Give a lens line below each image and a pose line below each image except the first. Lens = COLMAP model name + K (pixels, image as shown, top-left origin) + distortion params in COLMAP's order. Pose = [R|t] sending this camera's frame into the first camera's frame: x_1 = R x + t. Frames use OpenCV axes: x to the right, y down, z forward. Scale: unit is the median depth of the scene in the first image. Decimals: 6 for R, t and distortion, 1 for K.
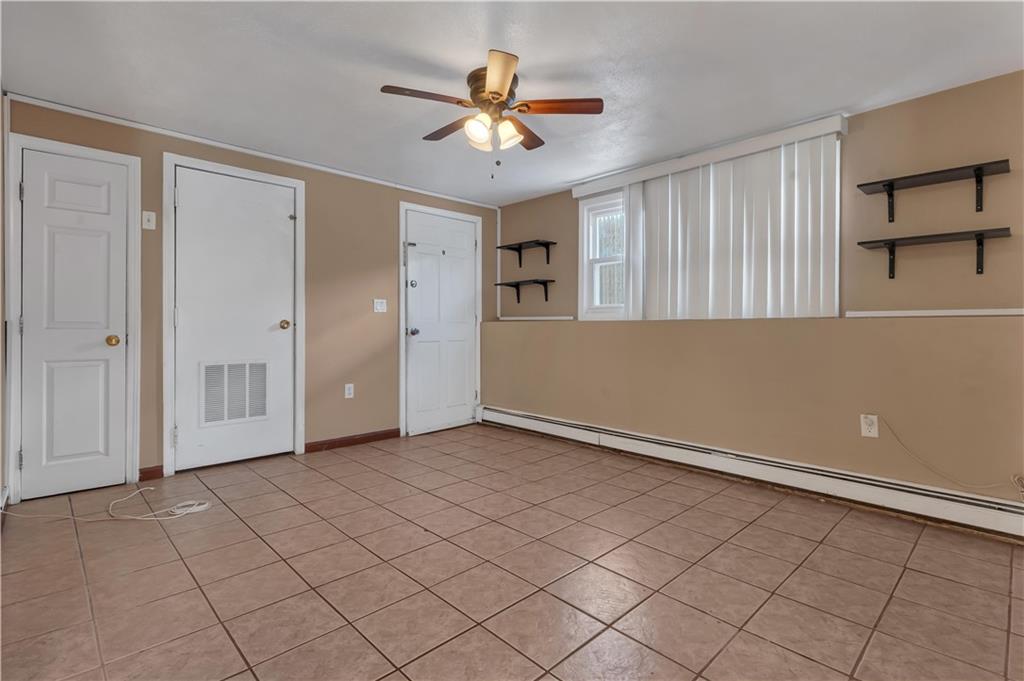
lens RADIAL K [[493.6, 0, 502.7], [0, 493.6, 332.3], [0, 0, 1]] dist [0.002884, -0.001069]
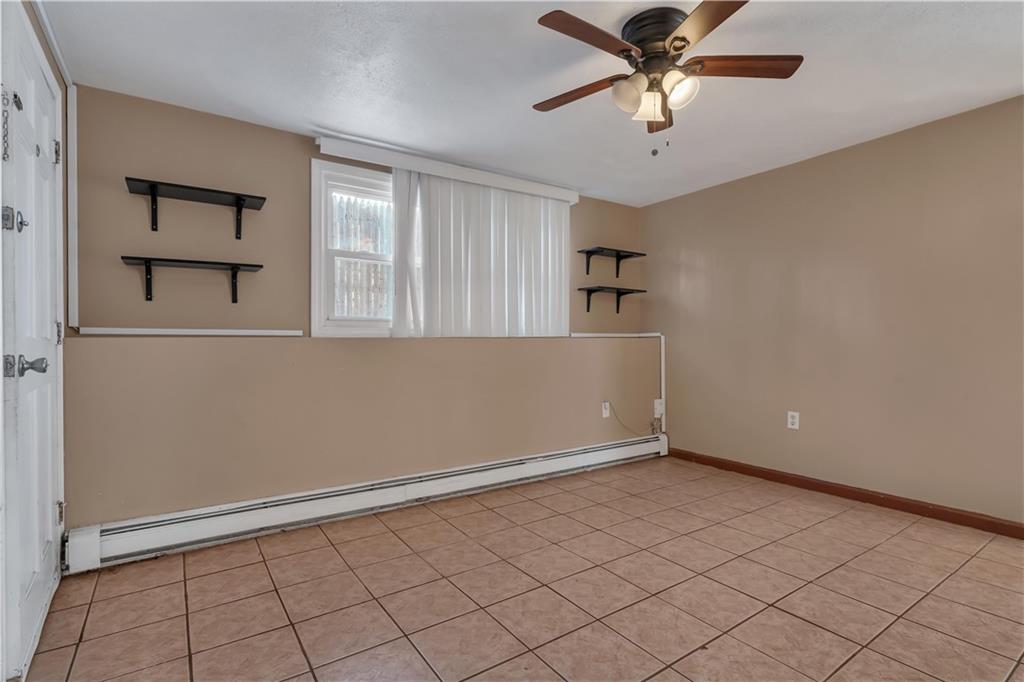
lens RADIAL K [[493.6, 0, 518.6], [0, 493.6, 349.4], [0, 0, 1]] dist [0.002884, -0.001069]
pose [[0.143769, -0.014423, 0.989506, -0.558664], [0.016037, 0.999796, 0.012242, -0.012560], [-0.989481, 0.014109, 0.143971, 0.749971]]
